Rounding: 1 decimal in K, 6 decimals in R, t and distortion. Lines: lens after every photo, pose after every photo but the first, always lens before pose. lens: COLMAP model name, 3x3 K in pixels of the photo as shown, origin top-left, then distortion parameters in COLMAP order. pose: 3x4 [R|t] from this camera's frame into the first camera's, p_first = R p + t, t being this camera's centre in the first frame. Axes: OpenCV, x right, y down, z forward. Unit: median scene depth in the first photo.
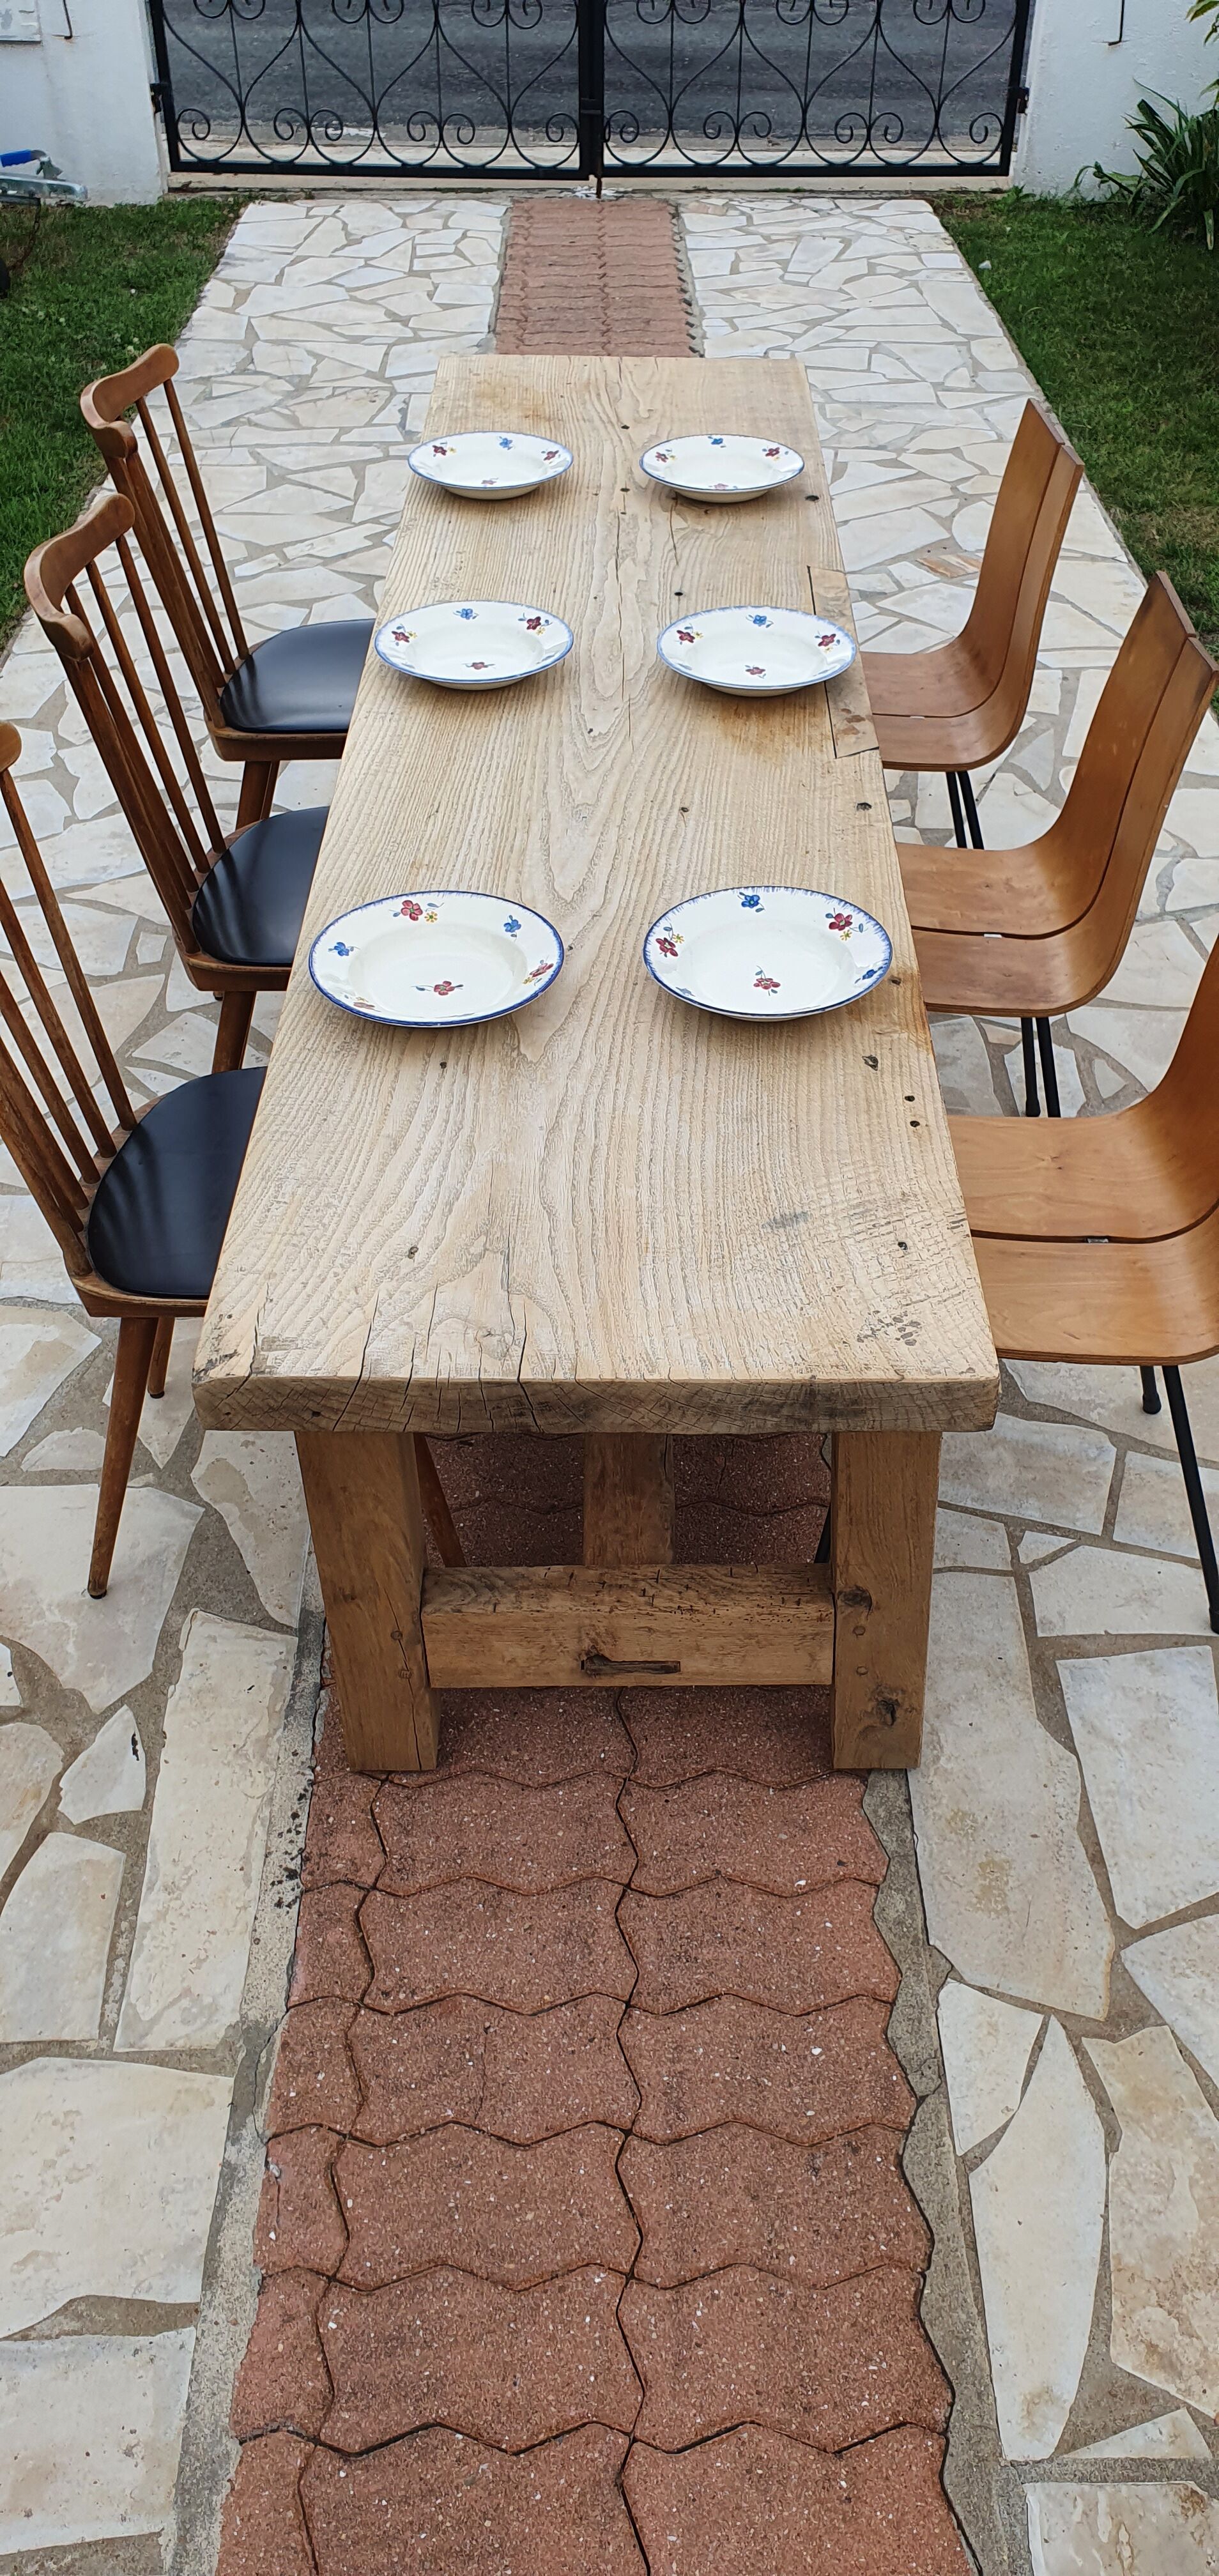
lens RADIAL K [[1988.3, 0, 589.4], [0, 1988.3, 1211.3], [0, 0, 1]] dist [0.049526, -0.051041]
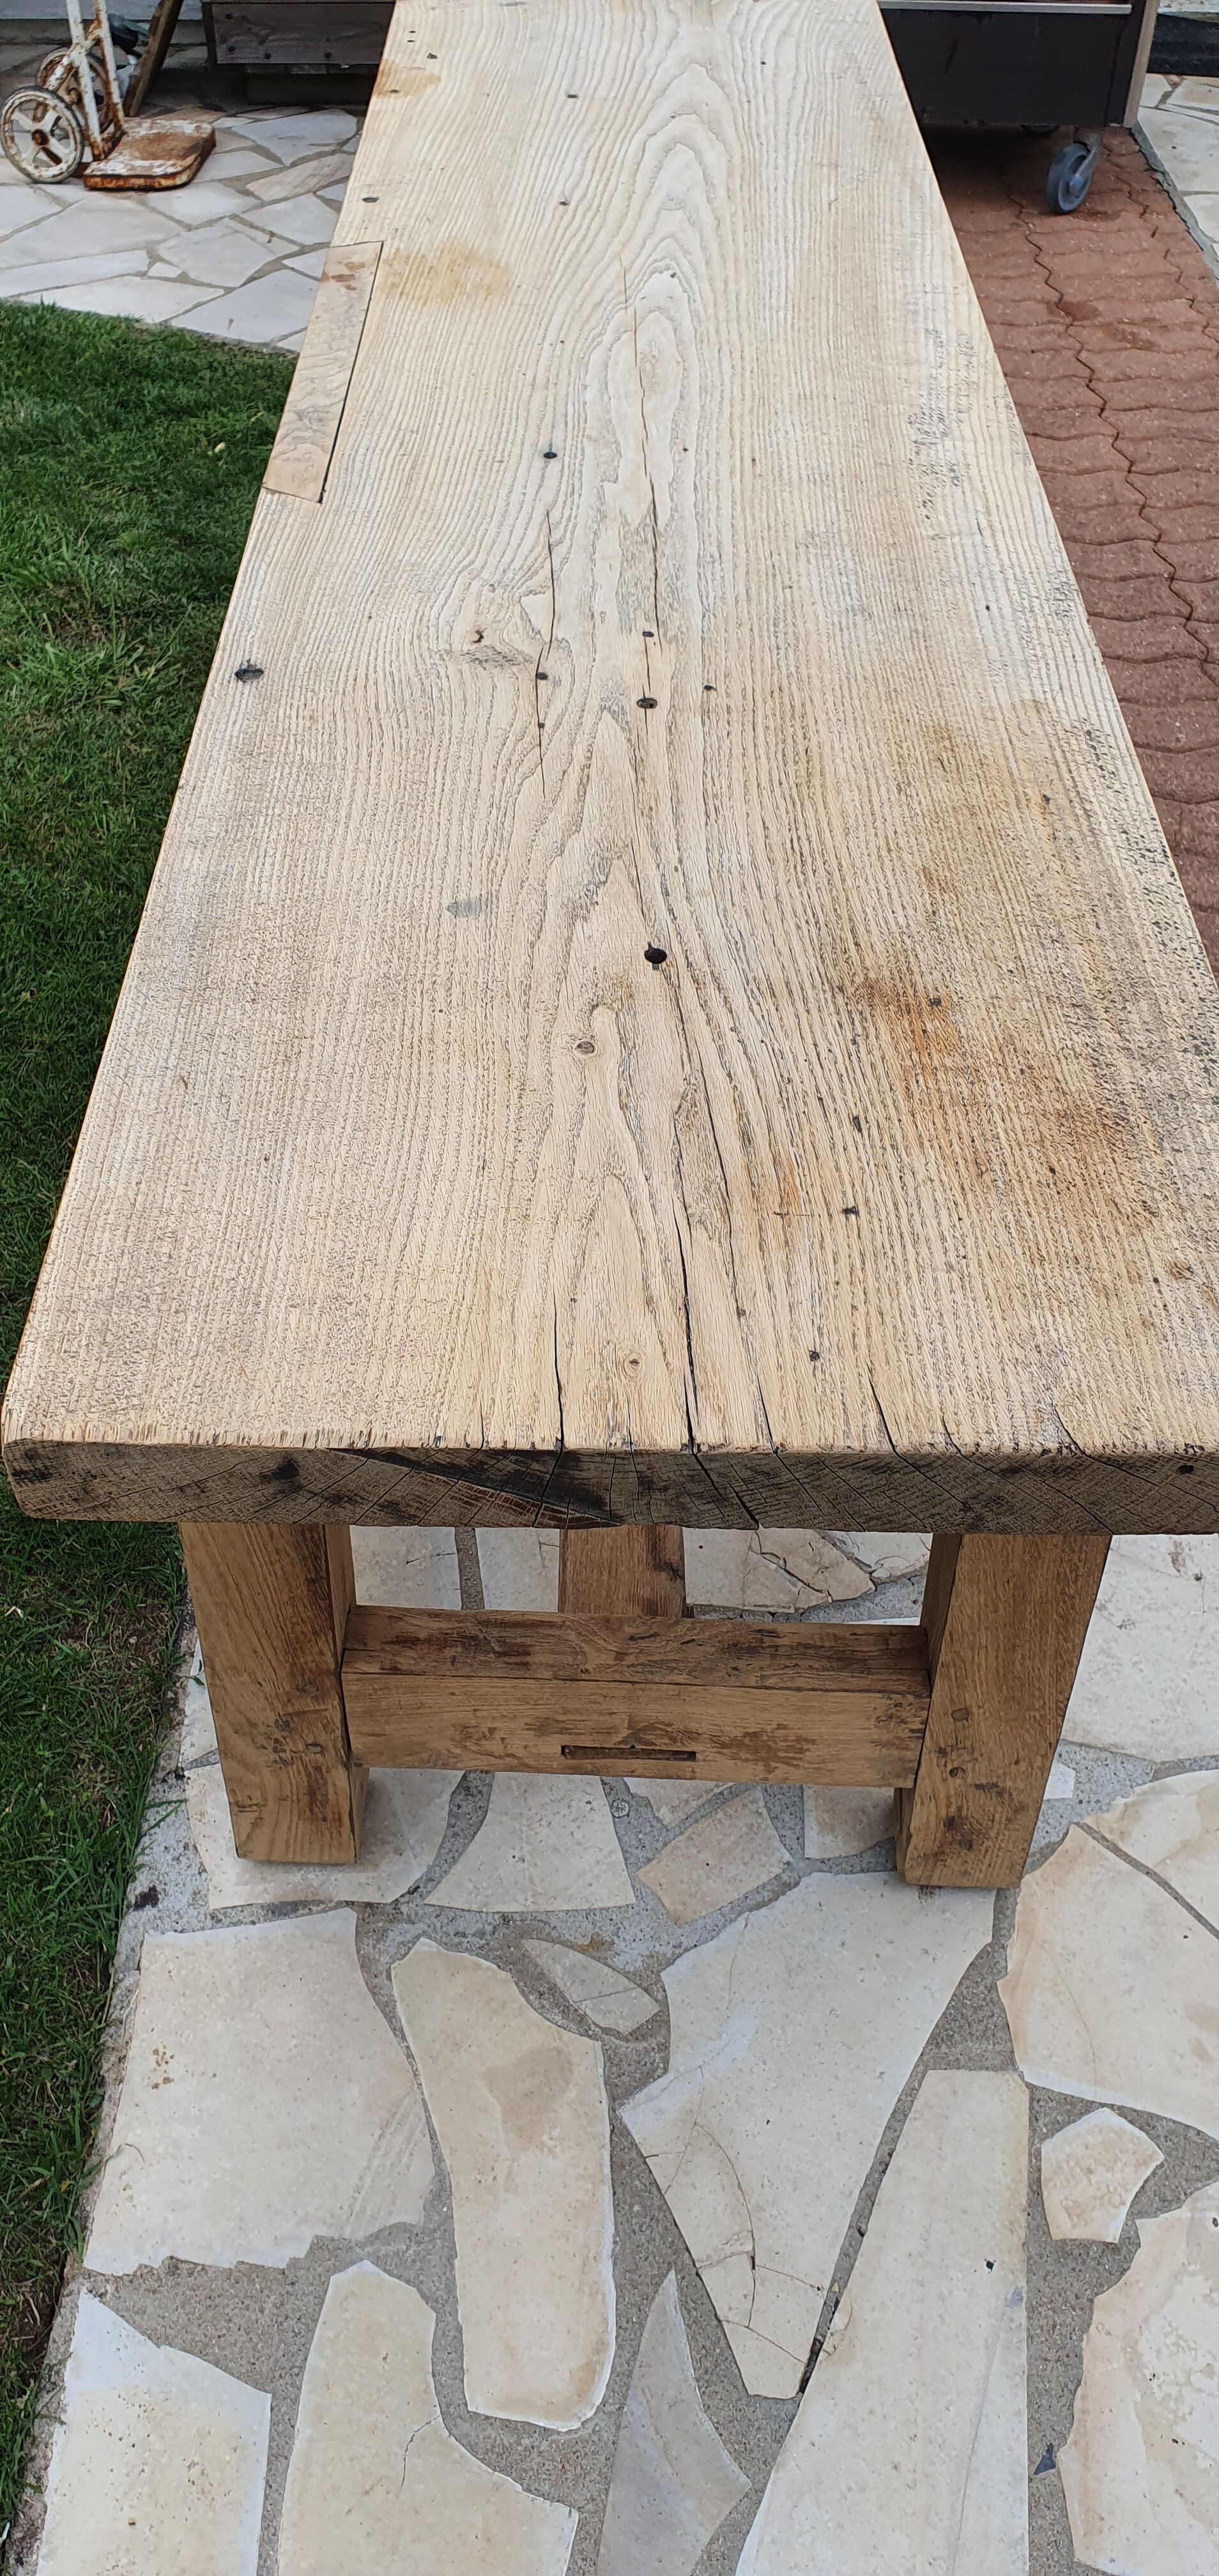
lens RADIAL K [[1988.3, 0, 544.8], [0, 1988.3, 1326.3], [0, 0, 1]] dist [0.049526, -0.051041]
pose [[-0.999990, 0.002425, 0.003774, 0.059882], [0.003924, 0.065265, 0.997860, -1.208662], [0.002173, 0.997865, -0.065274, 1.743982]]
